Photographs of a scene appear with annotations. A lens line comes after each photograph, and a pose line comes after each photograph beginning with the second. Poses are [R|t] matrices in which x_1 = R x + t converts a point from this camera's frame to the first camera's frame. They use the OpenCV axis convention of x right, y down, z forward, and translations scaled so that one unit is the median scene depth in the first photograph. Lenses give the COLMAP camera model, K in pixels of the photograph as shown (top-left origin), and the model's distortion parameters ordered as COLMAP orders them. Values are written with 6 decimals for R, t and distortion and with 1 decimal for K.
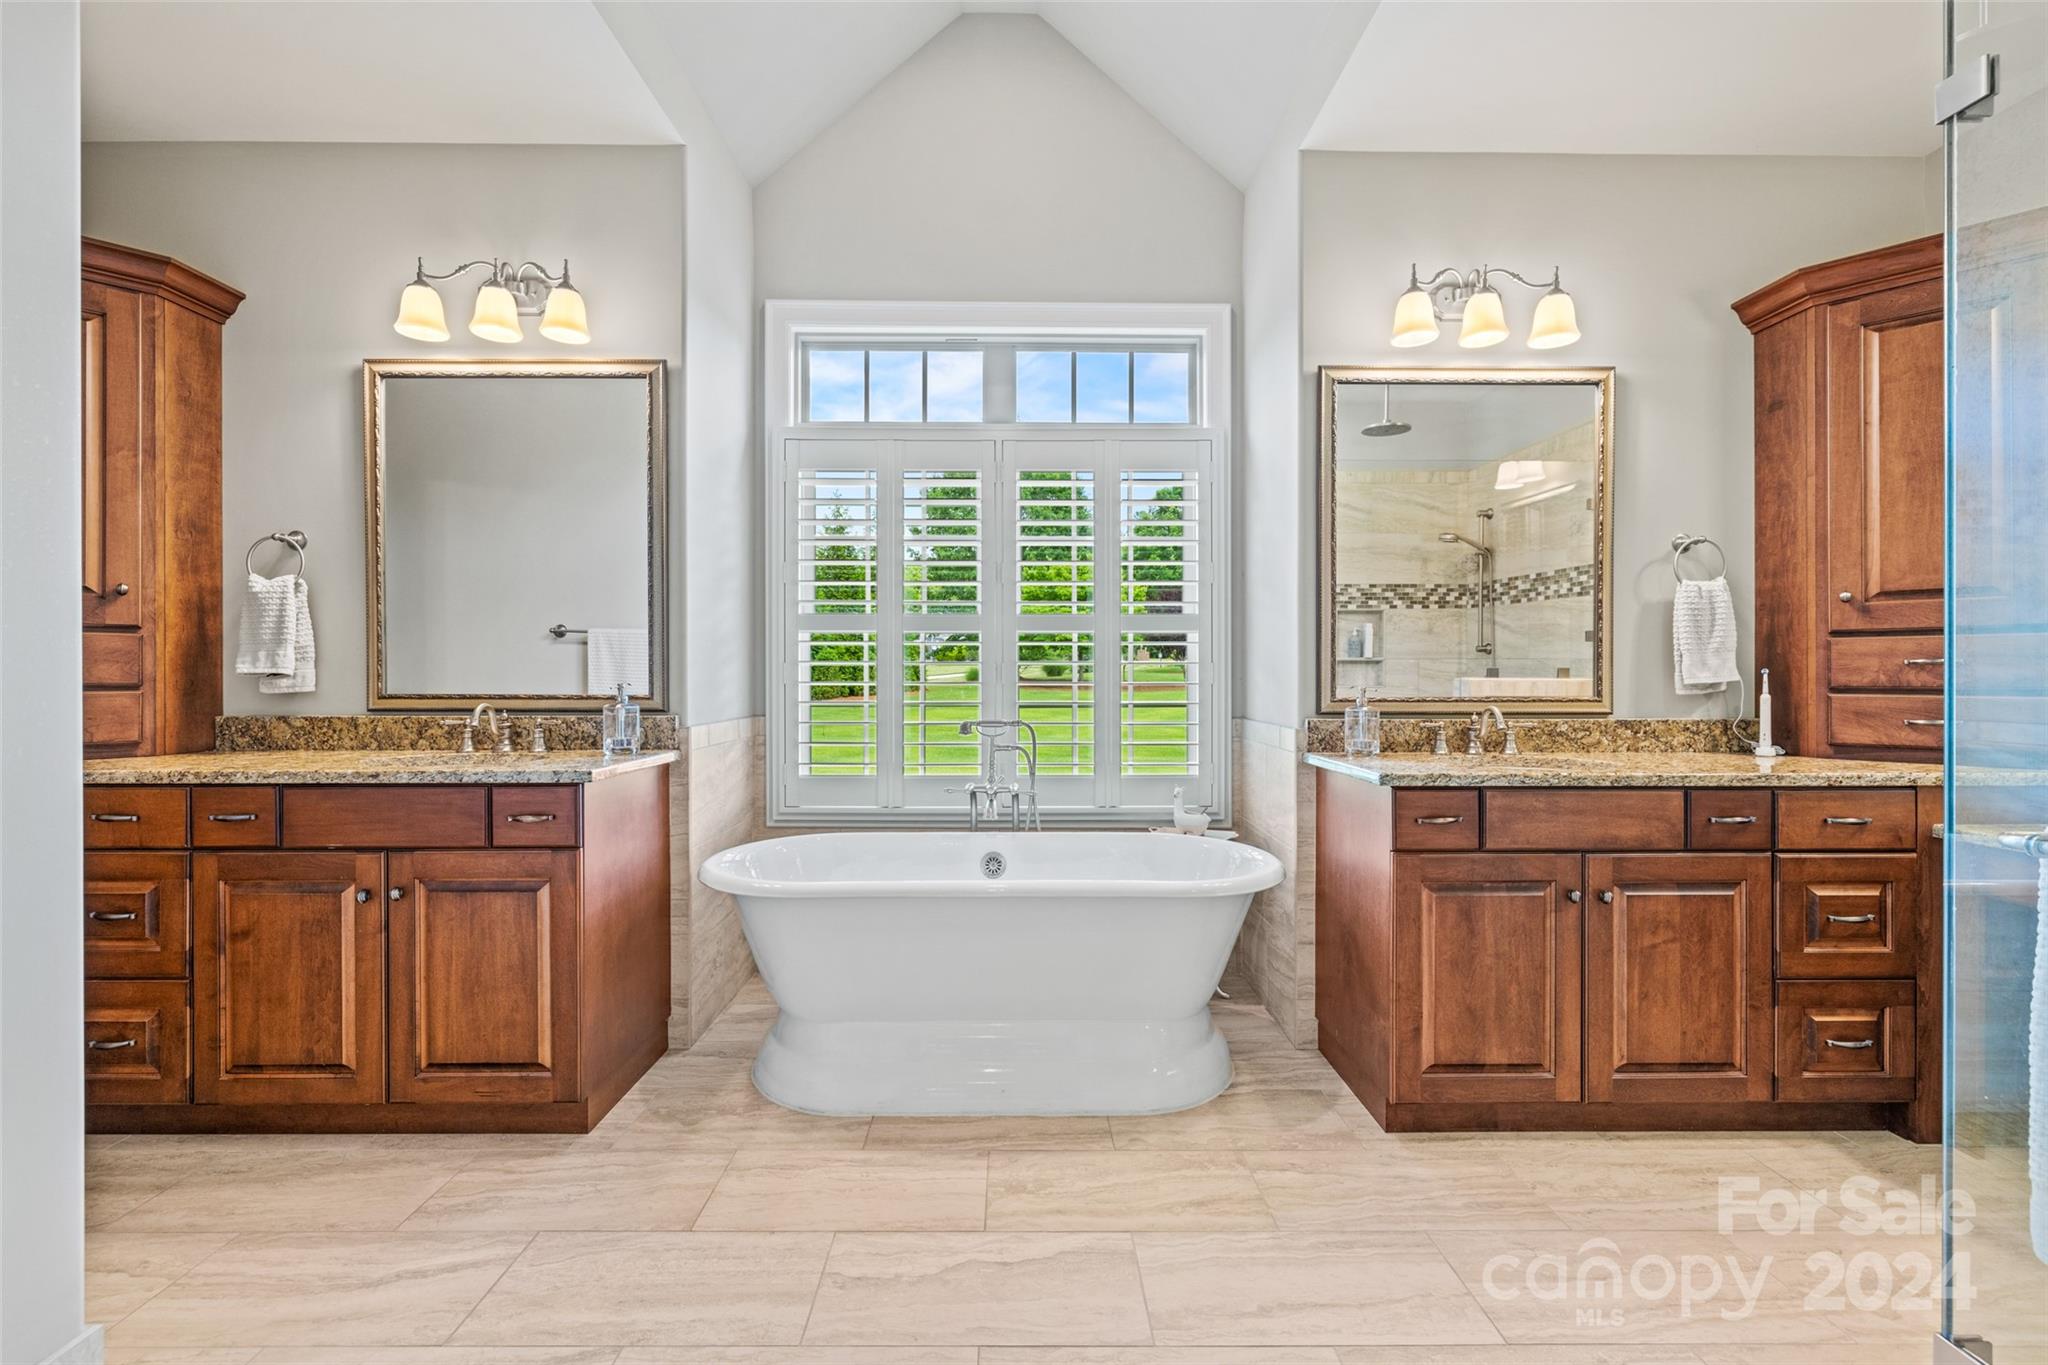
lens RADIAL K [[866.3, 0, 1023.7], [0, 866.3, 678.4], [0, 0, 1]] dist [-0.001114, 0.000206]
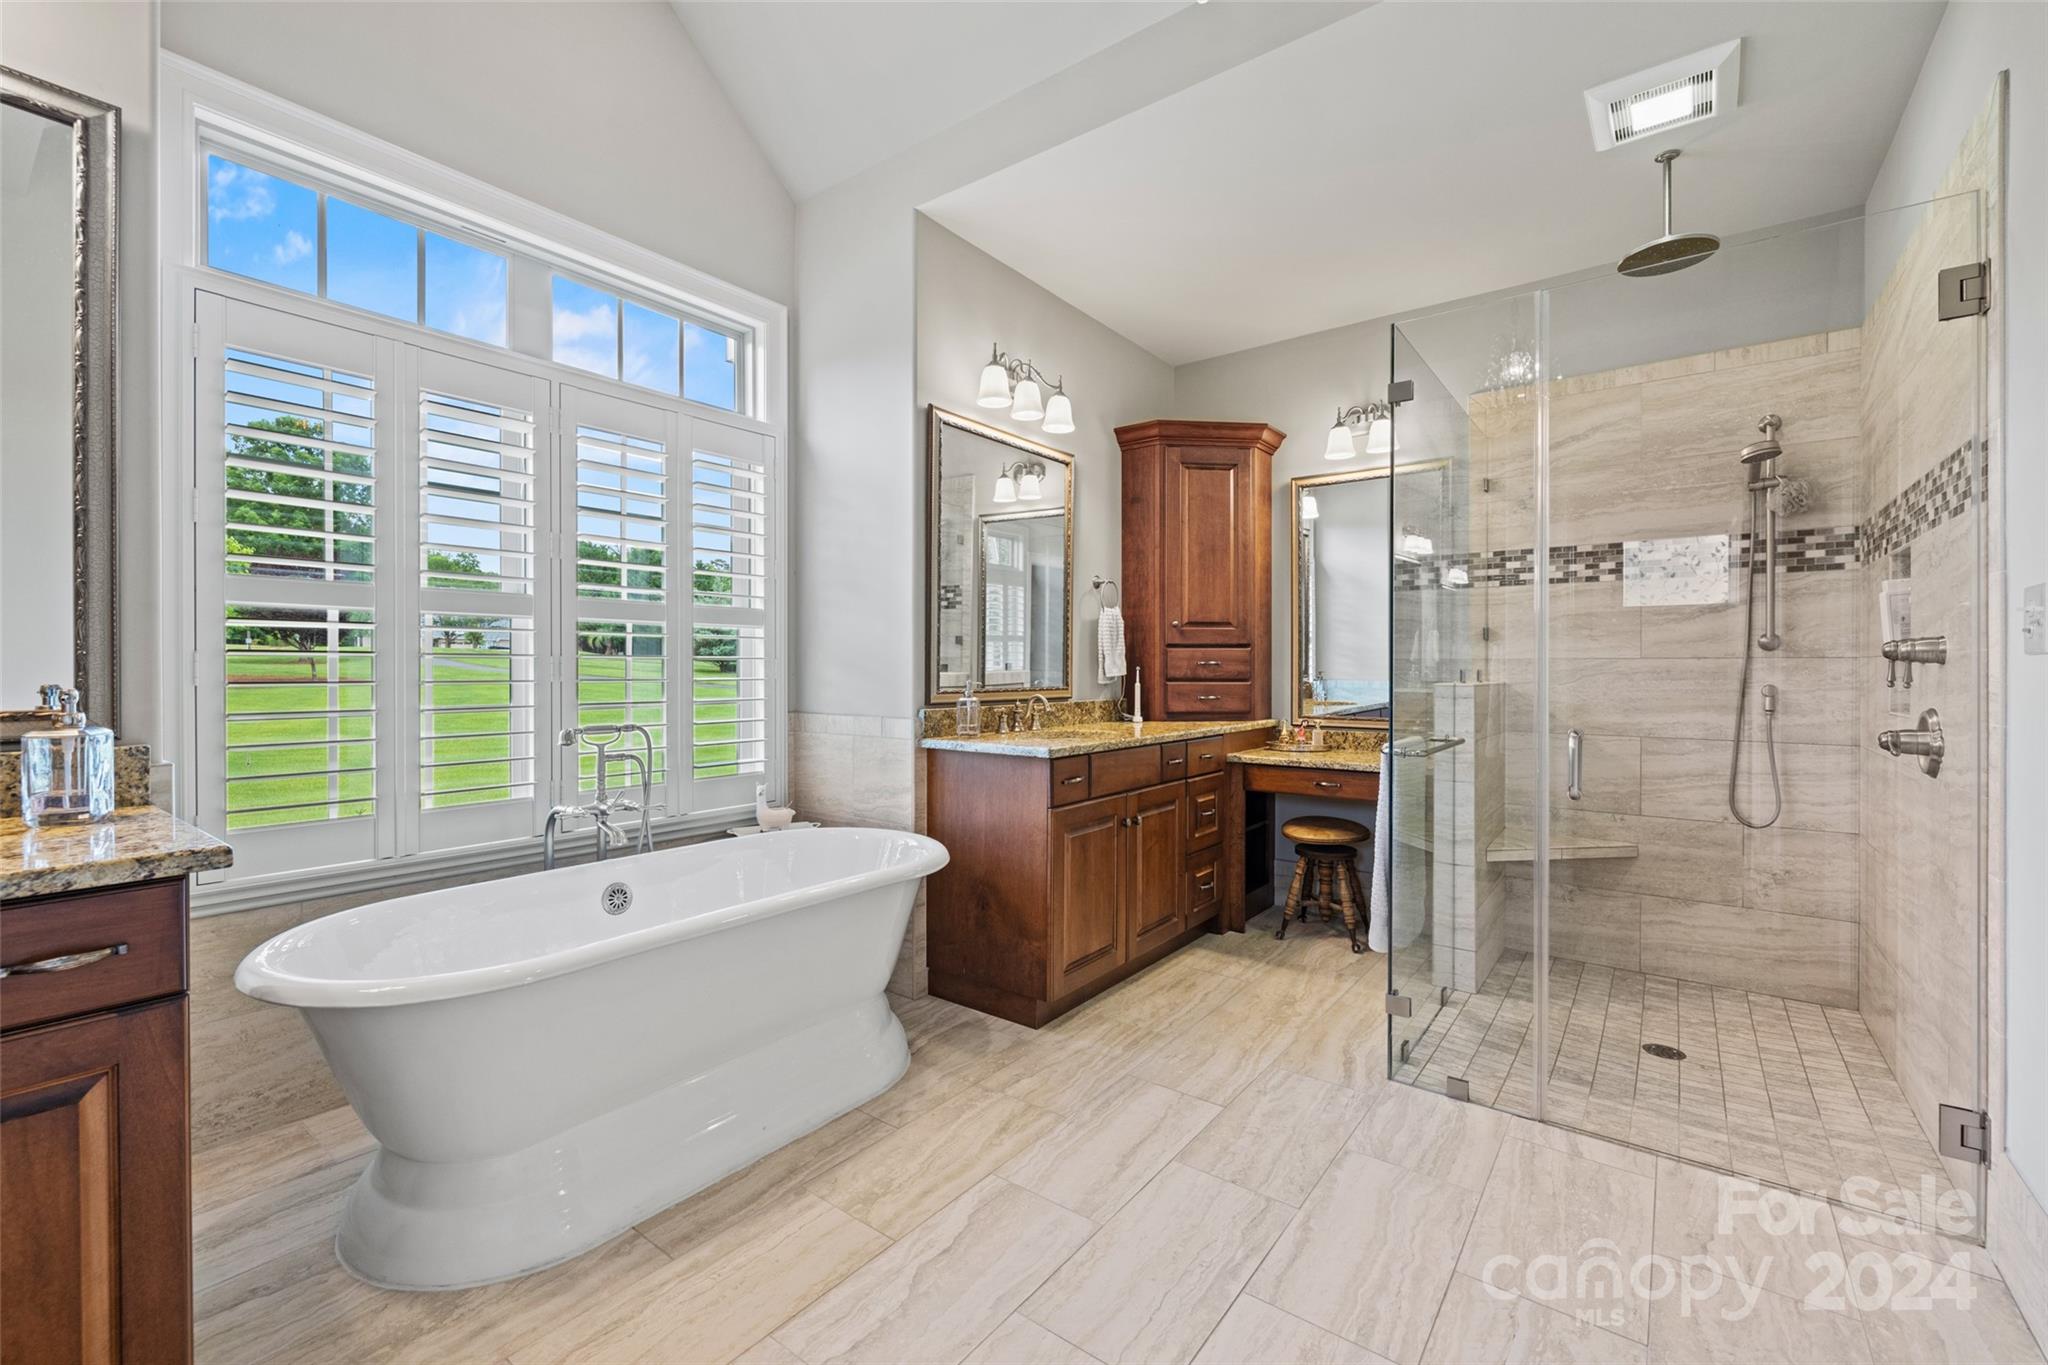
lens RADIAL K [[860.2, 0, 1018.6], [0, 860.2, 674.0], [0, 0, 1]] dist [-0.000406, 0.000404]
pose [[0.613007, -0.004813, 0.790063, -0.531489], [0.001123, 0.999986, 0.005221, -0.006355], [-0.790076, -0.002313, 0.613004, 0.216550]]
